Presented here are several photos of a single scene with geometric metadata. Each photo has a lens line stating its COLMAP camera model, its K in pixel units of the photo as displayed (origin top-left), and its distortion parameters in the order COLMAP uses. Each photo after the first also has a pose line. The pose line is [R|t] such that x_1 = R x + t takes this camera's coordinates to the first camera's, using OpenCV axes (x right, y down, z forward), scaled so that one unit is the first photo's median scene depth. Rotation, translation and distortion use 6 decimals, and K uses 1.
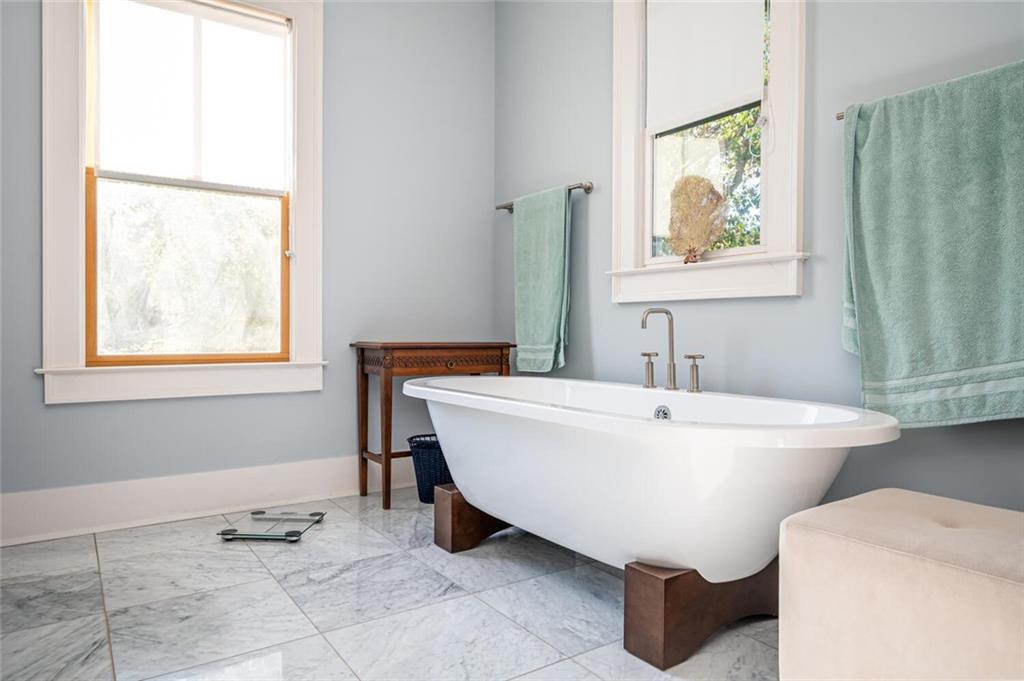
lens RADIAL K [[667.3, 0, 510.7], [0, 667.3, 337.4], [0, 0, 1]] dist [-0.004205, 0.000763]
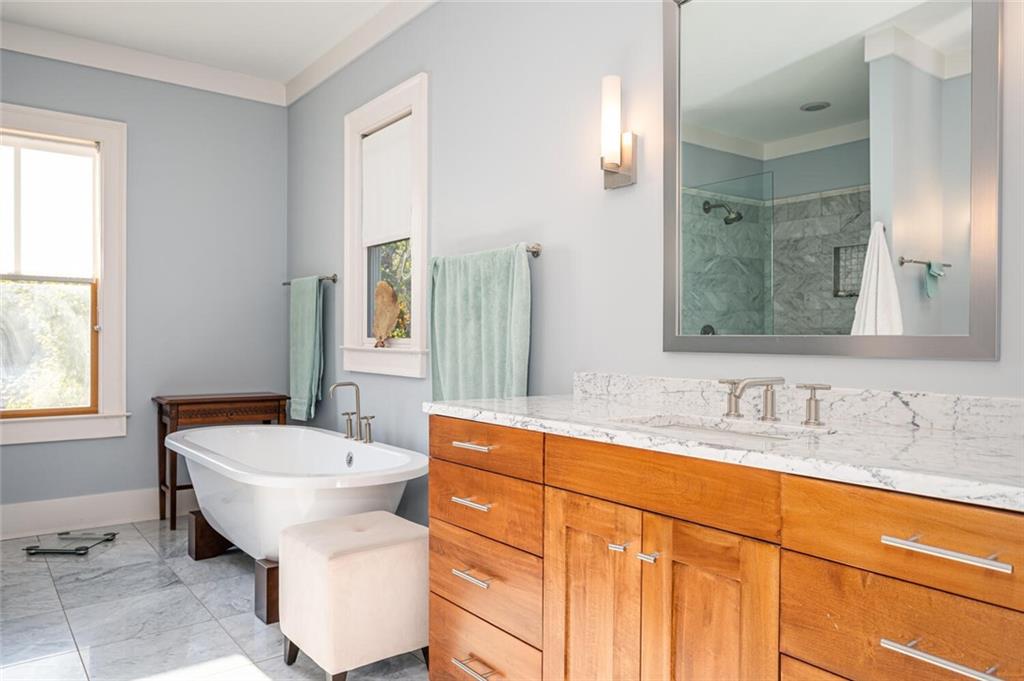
lens RADIAL K [[737.2, 0, 514.0], [0, 737.2, 342.0], [0, 0, 1]] dist [0.010635, -0.006769]
pose [[0.998838, 0.001145, 0.048185, 0.424296], [-0.000976, 0.999993, -0.003520, -0.104528], [-0.048188, 0.003469, 0.998832, -0.475063]]
